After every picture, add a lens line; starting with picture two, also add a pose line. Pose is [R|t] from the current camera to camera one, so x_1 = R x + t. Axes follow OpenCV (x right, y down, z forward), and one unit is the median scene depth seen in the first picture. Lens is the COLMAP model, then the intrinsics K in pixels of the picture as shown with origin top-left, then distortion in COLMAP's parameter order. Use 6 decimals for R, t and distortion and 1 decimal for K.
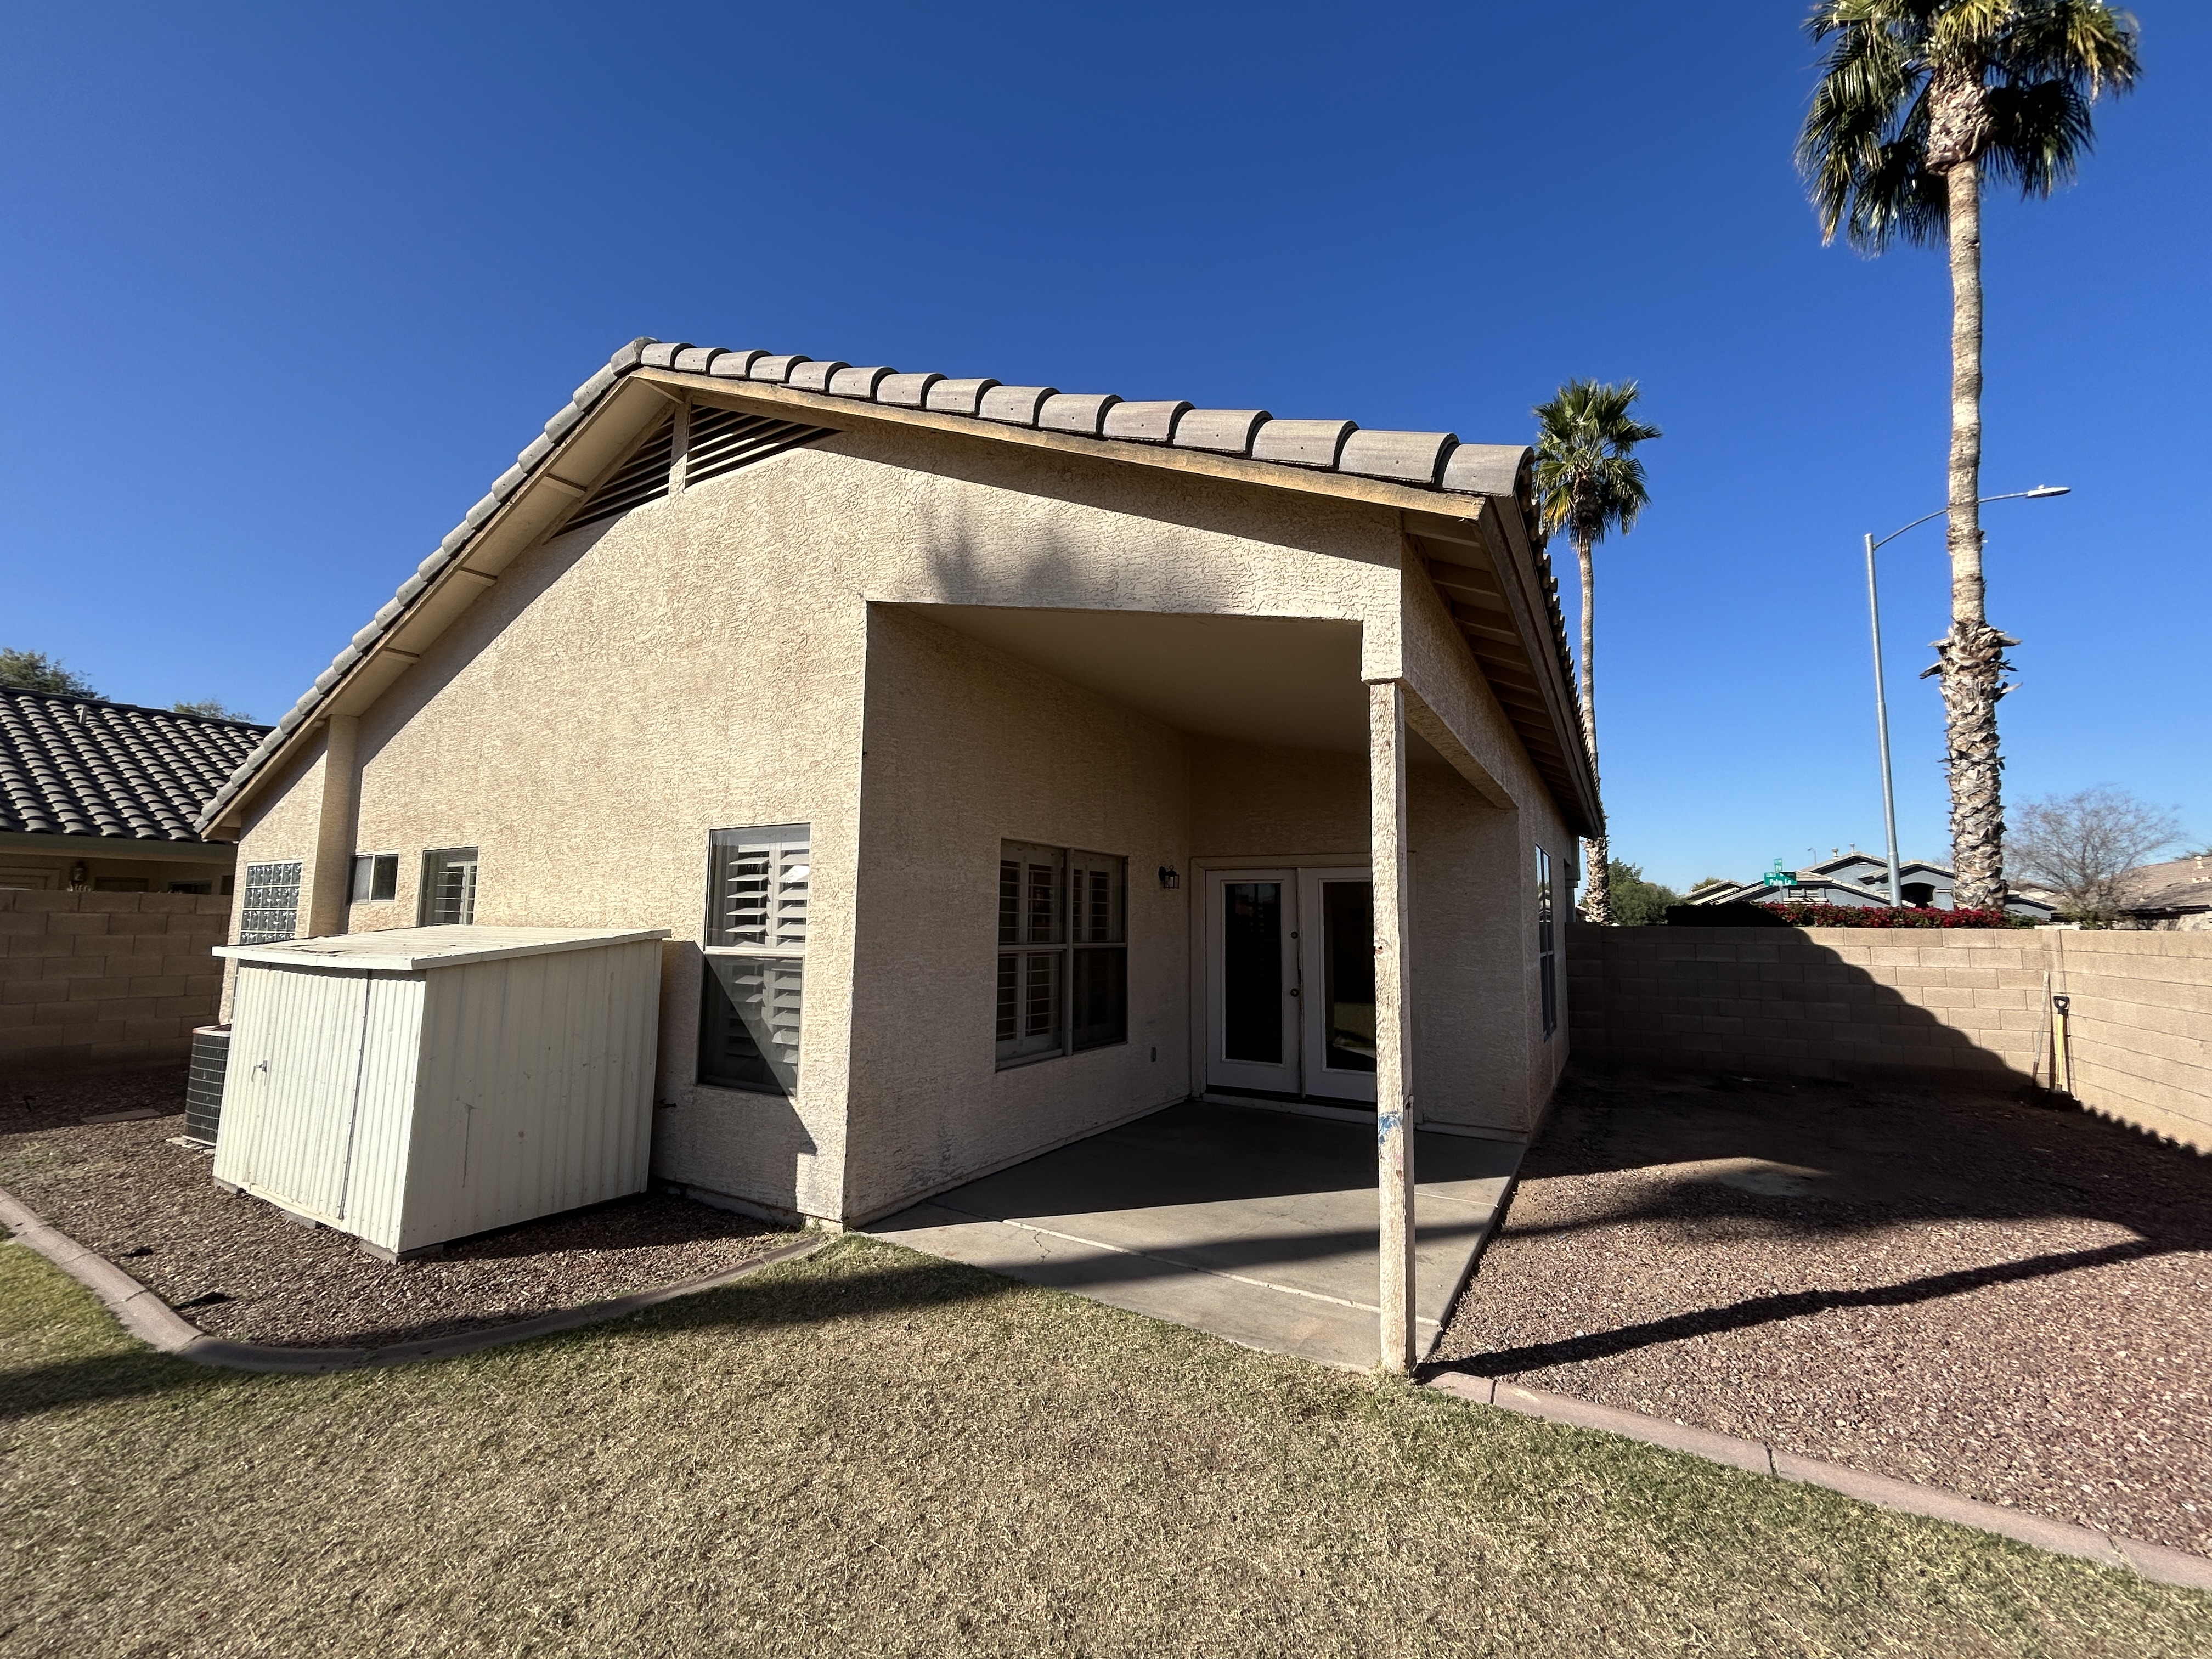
lens RADIAL K [[896.7, 0, 1106.3], [0, 896.7, 827.1], [0, 0, 1]] dist [0.001592, -0.000518]
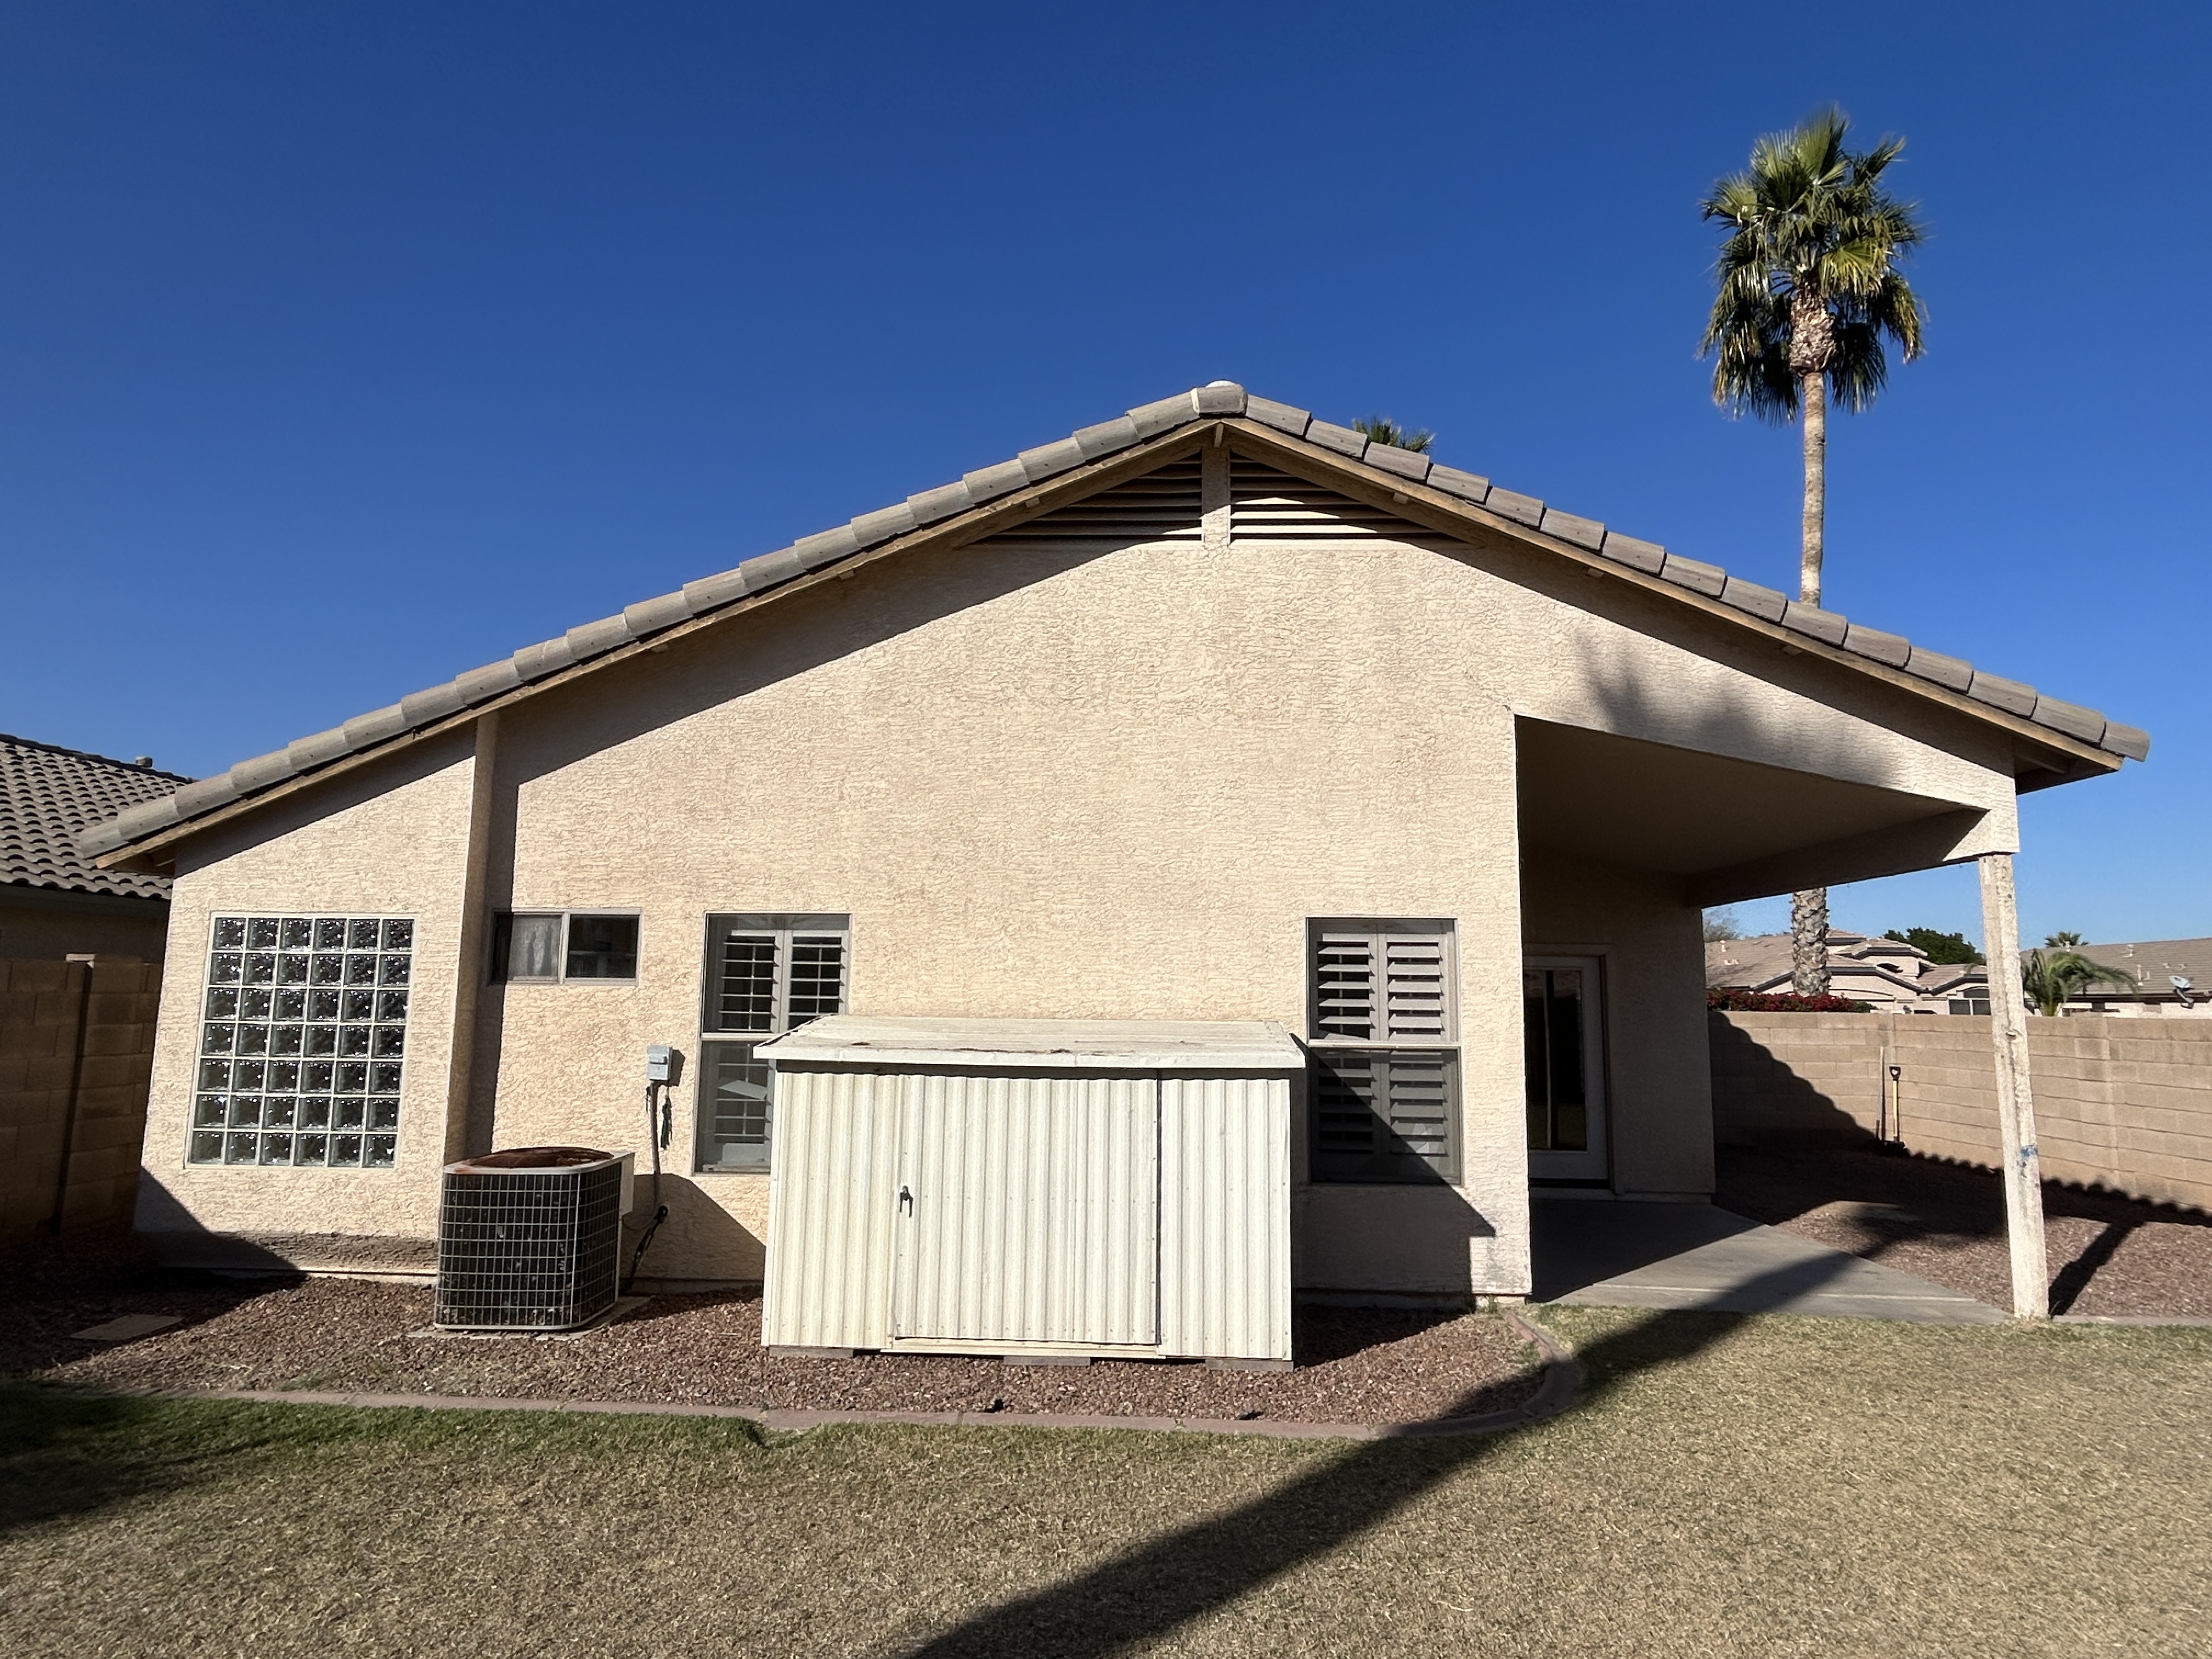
lens RADIAL K [[1243.7, 0, 1107.3], [0, 1243.7, 833.1], [0, 0, 1]] dist [-0.001413, -0.002118]
pose [[0.887778, 0.065019, 0.455657, -1.125615], [-0.055261, 0.997868, -0.034721, -0.026593], [-0.456943, 0.005644, 0.889478, -0.079859]]
